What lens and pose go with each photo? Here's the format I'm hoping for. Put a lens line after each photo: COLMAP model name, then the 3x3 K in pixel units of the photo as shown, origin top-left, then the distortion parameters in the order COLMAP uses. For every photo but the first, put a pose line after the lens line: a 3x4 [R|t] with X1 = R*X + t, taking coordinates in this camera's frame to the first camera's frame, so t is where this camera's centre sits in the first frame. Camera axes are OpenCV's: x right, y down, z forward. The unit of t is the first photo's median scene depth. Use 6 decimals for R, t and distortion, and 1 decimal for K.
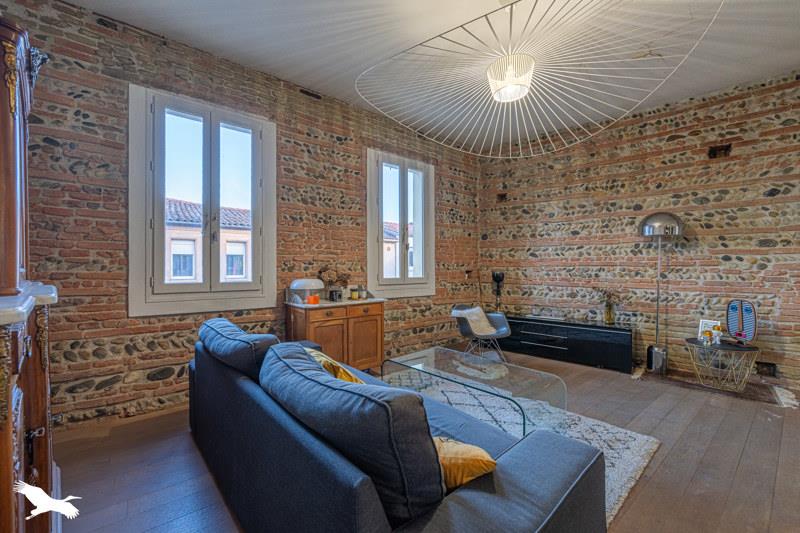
lens RADIAL K [[339.8, 0, 404.3], [0, 339.8, 268.0], [0, 0, 1]] dist [0.000582, 0.000011]
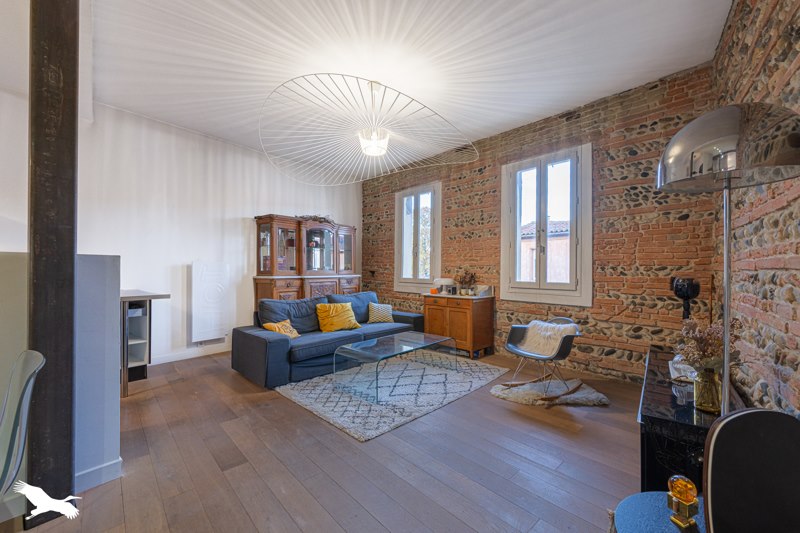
lens RADIAL K [[339.8, 0, 404.3], [0, 339.8, 268.0], [0, 0, 1]] dist [0.000582, 0.000011]
pose [[0.024999, -0.002392, -0.999685, 0.893281], [-0.002769, 0.999993, -0.002462, -0.006928], [0.999684, 0.002830, 0.024992, 0.568568]]
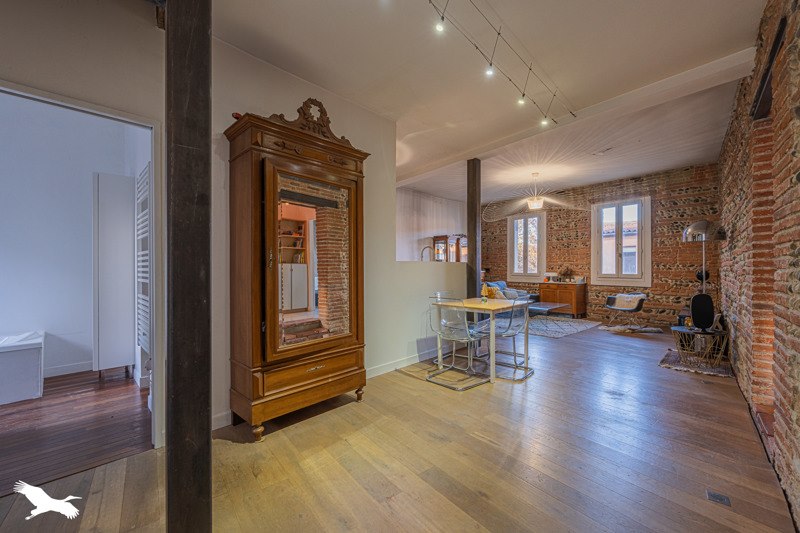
lens RADIAL K [[337.8, 0, 400.0], [0, 337.8, 266.5], [0, 0, 1]] dist [-0.000177, -0.000047]
pose [[-0.064892, -0.001844, -0.997891, 1.619624], [0.003063, 0.999993, -0.002048, -0.006538], [0.997888, -0.003189, -0.064886, 0.048862]]
